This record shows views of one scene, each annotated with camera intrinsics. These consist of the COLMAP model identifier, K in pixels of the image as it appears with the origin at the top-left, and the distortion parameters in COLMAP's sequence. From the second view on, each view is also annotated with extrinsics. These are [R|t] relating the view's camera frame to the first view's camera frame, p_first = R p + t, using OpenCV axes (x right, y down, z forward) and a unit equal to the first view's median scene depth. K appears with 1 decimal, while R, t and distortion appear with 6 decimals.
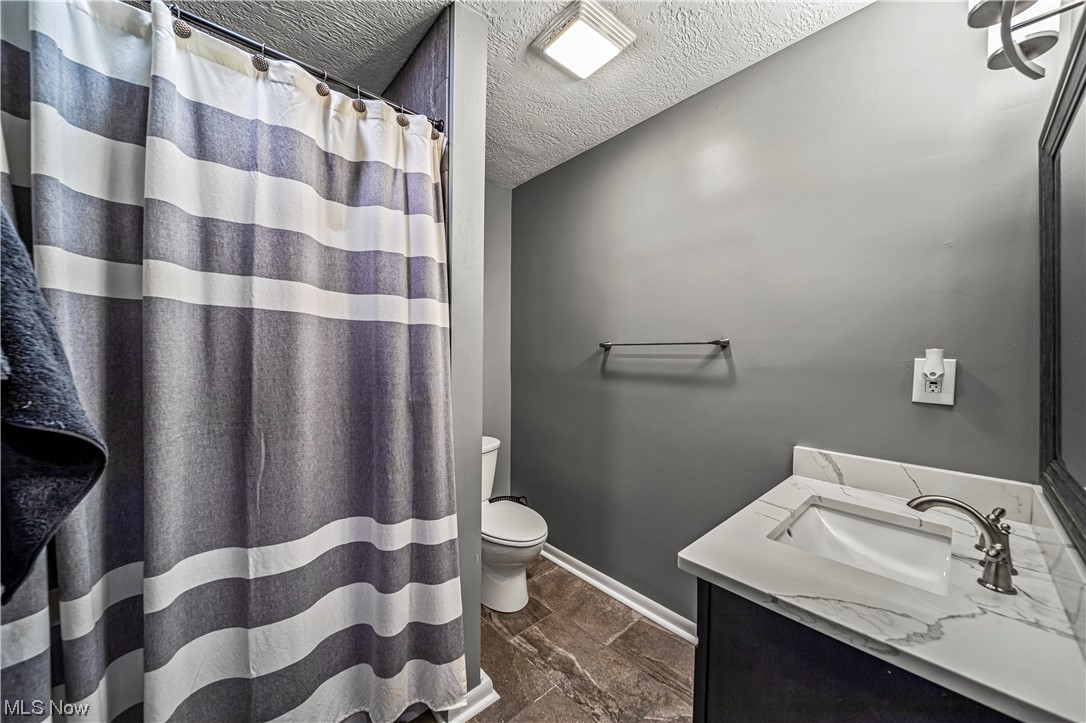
lens RADIAL K [[383.9, 0, 542.4], [0, 383.9, 345.8], [0, 0, 1]] dist [-0.000494, -0.000194]
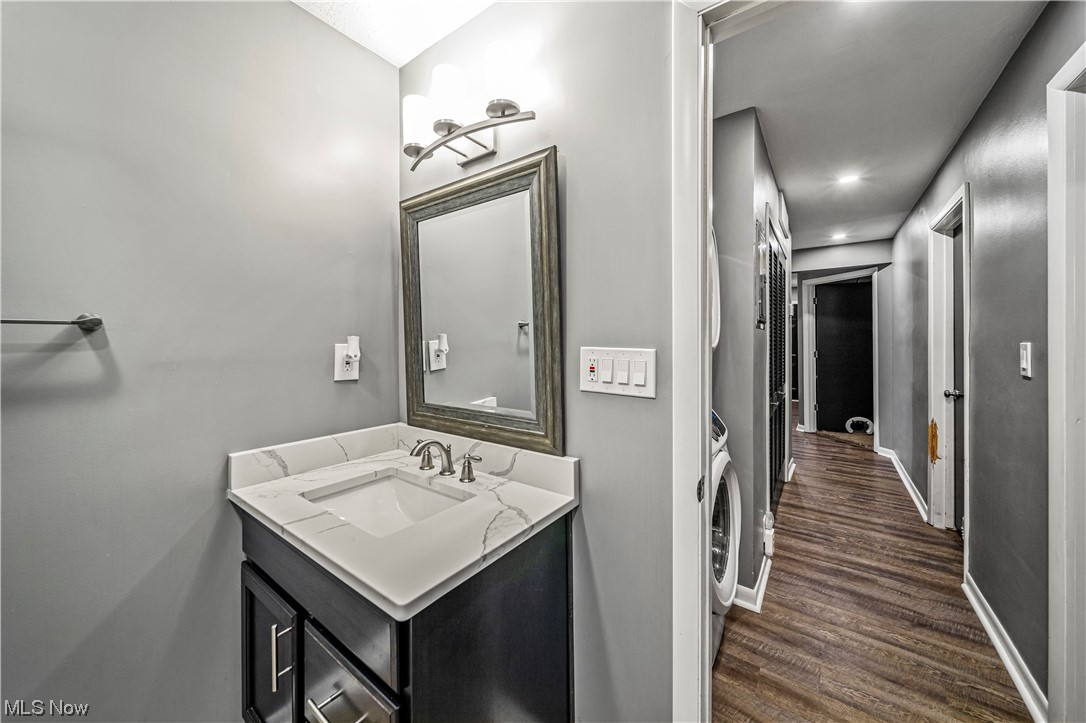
lens RADIAL K [[383.9, 0, 542.4], [0, 383.9, 345.8], [0, 0, 1]] dist [-0.000494, -0.000194]
pose [[-0.198029, -0.021652, 0.979957, -0.308264], [-0.017396, 0.999676, 0.018572, 0.006551], [-0.980042, -0.013370, -0.198342, 0.626291]]
